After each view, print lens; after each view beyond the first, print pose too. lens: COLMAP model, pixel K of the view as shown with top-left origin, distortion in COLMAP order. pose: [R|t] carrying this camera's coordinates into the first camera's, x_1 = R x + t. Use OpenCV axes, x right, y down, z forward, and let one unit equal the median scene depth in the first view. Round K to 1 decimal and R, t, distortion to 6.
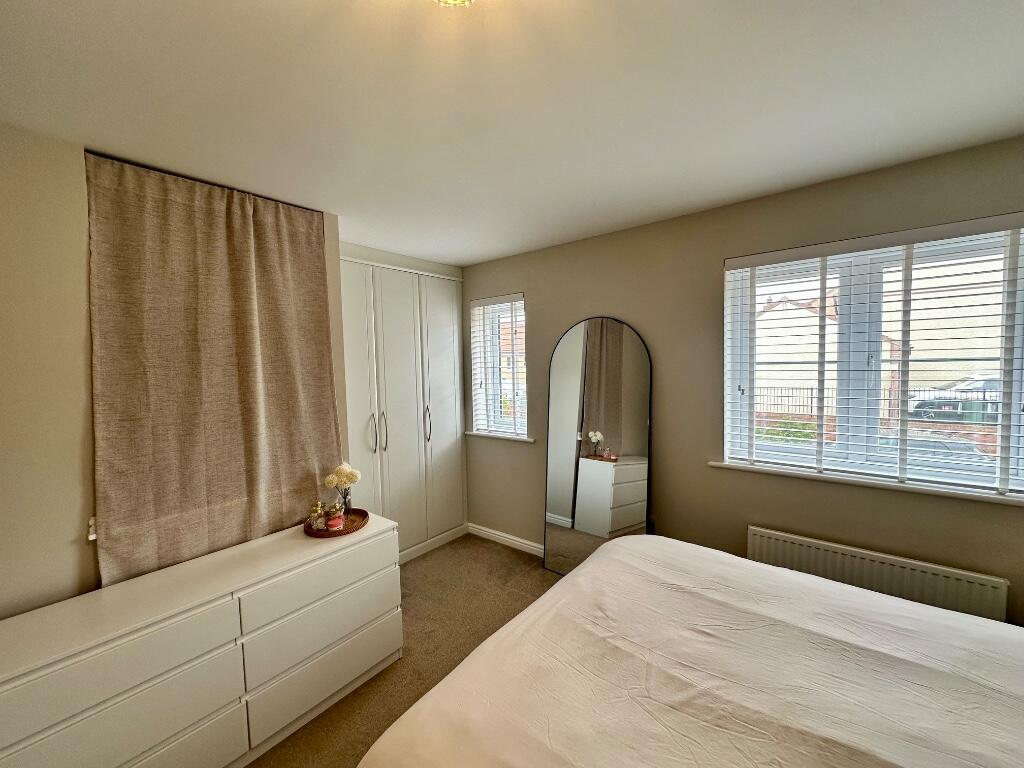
lens RADIAL K [[409.2, 0, 510.0], [0, 409.2, 387.5], [0, 0, 1]] dist [0.002351, 0.000271]
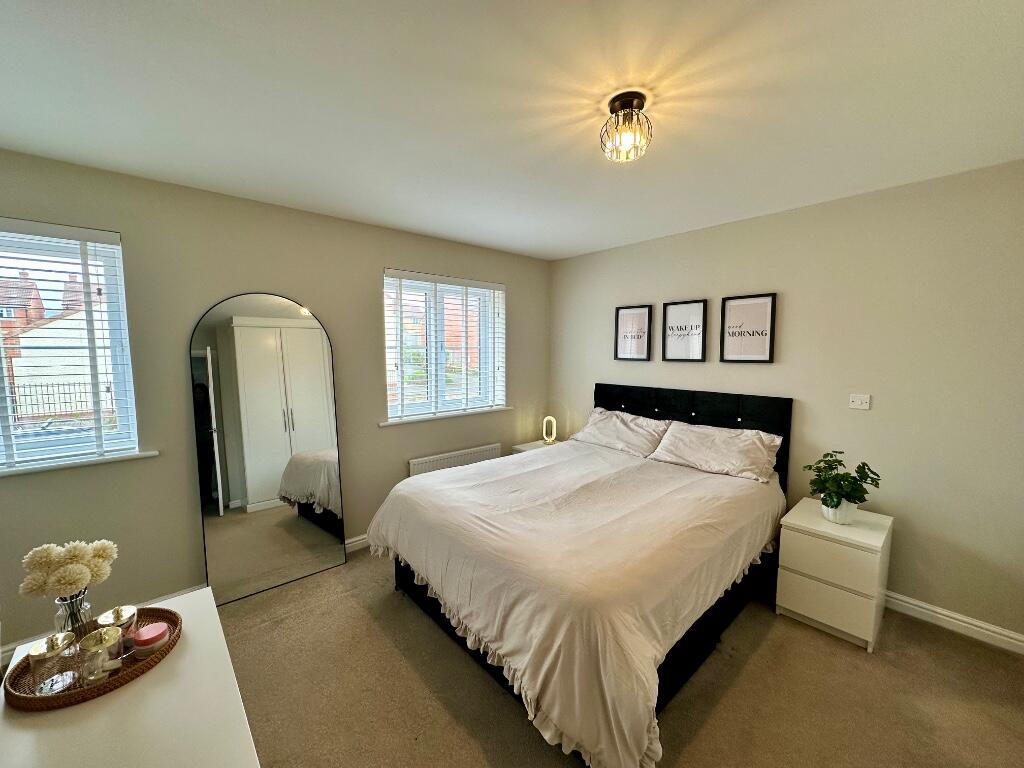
lens RADIAL K [[409.2, 0, 511.1], [0, 409.2, 384.8], [0, 0, 1]] dist [0.002351, 0.000271]
pose [[0.160883, -0.061191, 0.985075, -1.120468], [0.061860, 0.996739, 0.051813, 0.032127], [-0.985033, 0.052601, 0.164144, 0.607294]]
